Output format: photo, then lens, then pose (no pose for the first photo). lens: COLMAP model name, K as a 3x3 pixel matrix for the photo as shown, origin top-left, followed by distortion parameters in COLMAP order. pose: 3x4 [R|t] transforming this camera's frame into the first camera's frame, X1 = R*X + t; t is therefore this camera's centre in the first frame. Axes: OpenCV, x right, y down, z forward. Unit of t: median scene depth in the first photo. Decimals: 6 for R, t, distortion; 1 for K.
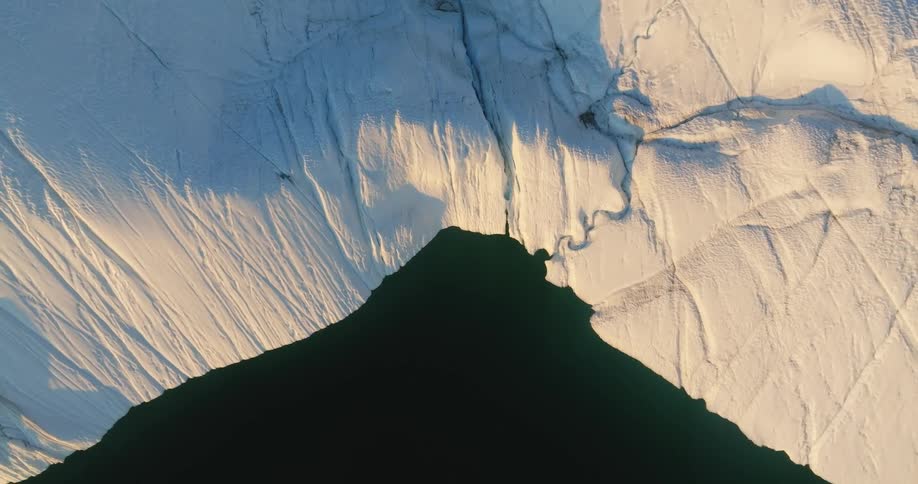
lens RADIAL K [[656.0, 0, 459.0], [0, 656.0, 242.0], [0, 0, 1]] dist [0.008218, 0.004890]
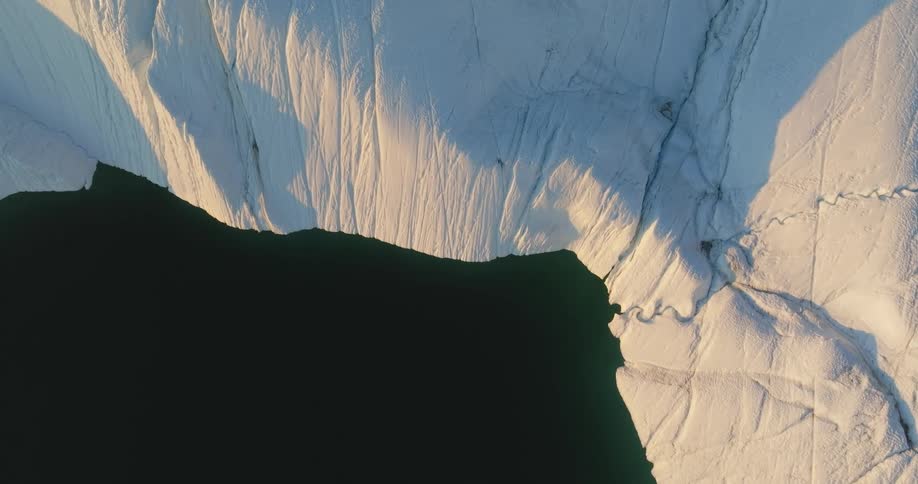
lens RADIAL K [[656.0, 0, 459.0], [0, 656.0, 242.0], [0, 0, 1]] dist [0.008218, 0.004890]
pose [[0.813028, 0.576100, -0.084225, -0.108801], [-0.568858, 0.816826, 0.095893, -0.039848], [0.124041, -0.030051, 0.991822, -0.398309]]
